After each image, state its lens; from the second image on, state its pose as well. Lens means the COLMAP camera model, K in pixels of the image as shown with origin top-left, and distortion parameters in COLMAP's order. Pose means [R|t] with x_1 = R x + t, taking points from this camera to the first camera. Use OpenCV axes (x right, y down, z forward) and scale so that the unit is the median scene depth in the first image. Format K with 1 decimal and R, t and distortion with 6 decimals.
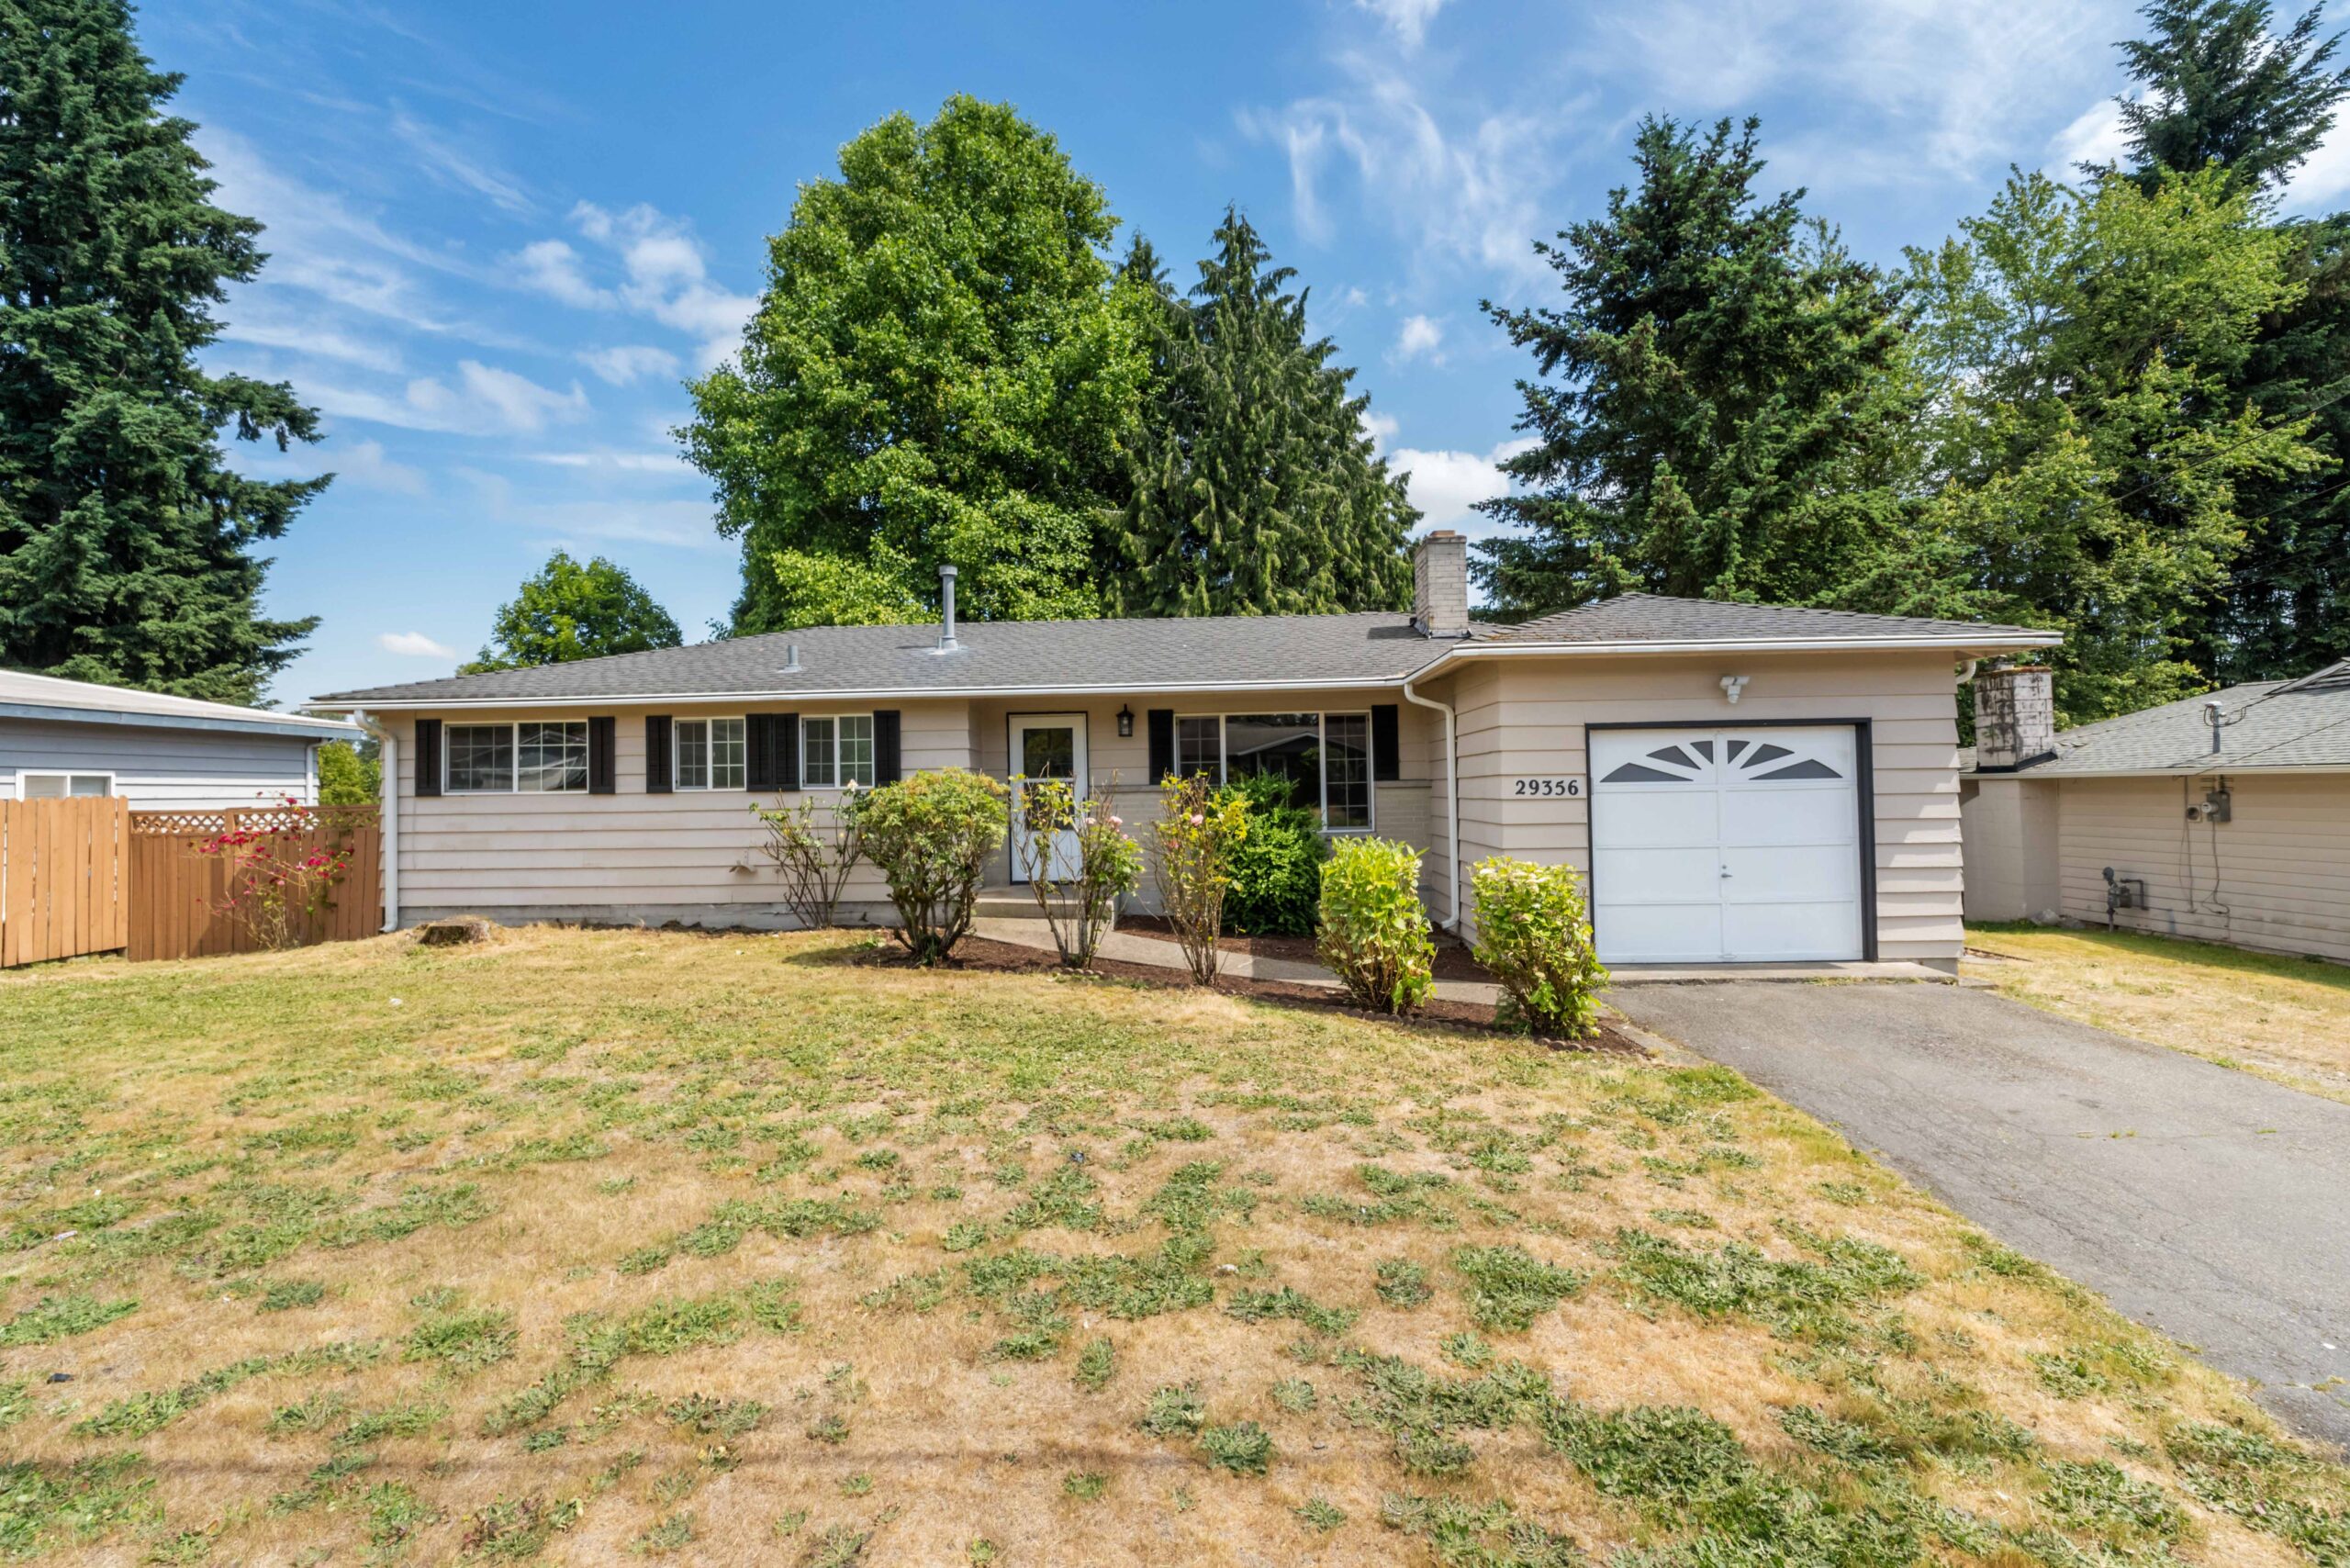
lens RADIAL K [[986.3, 0, 1170.4], [0, 986.3, 784.4], [0, 0, 1]] dist [0.000438, -0.003059]
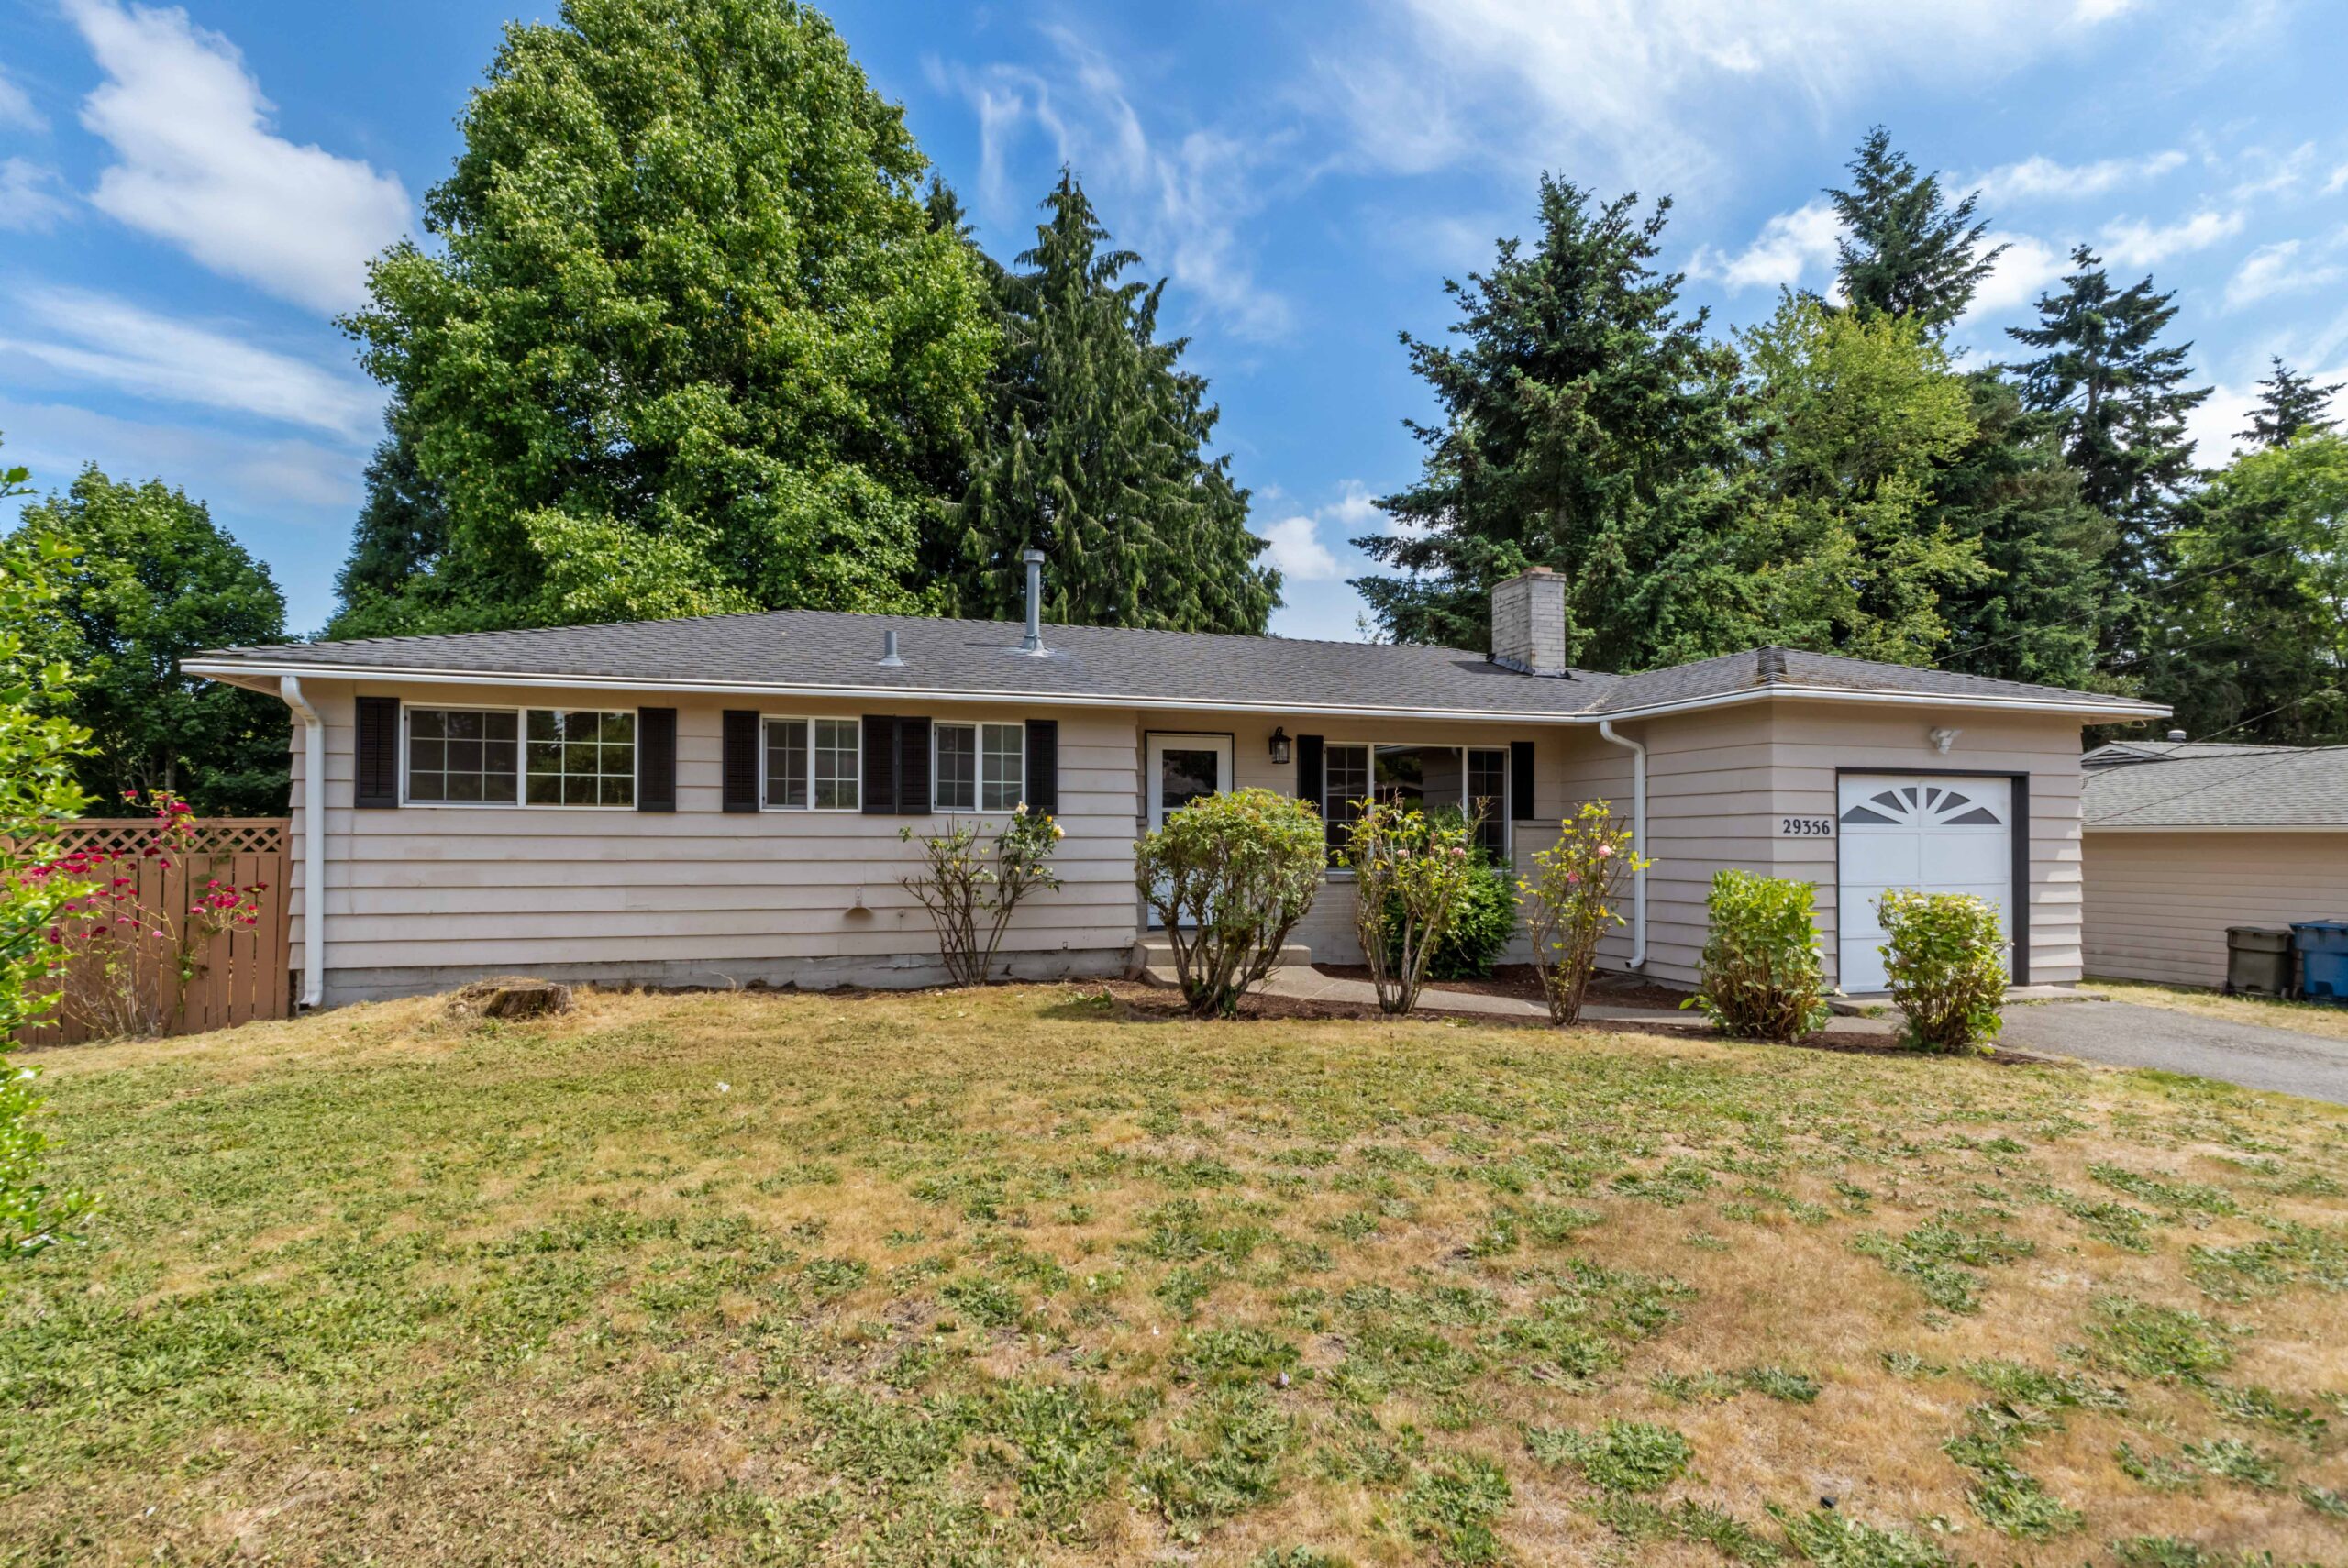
lens RADIAL K [[1116.5, 0, 1168.5], [0, 1116.5, 824.0], [0, 0, 1]] dist [-0.011222, 0.000162]
pose [[0.944086, 0.023237, 0.328878, -0.245936], [-0.020293, 0.999717, -0.012382, 0.010943], [-0.329073, 0.005016, 0.944291, 0.042652]]
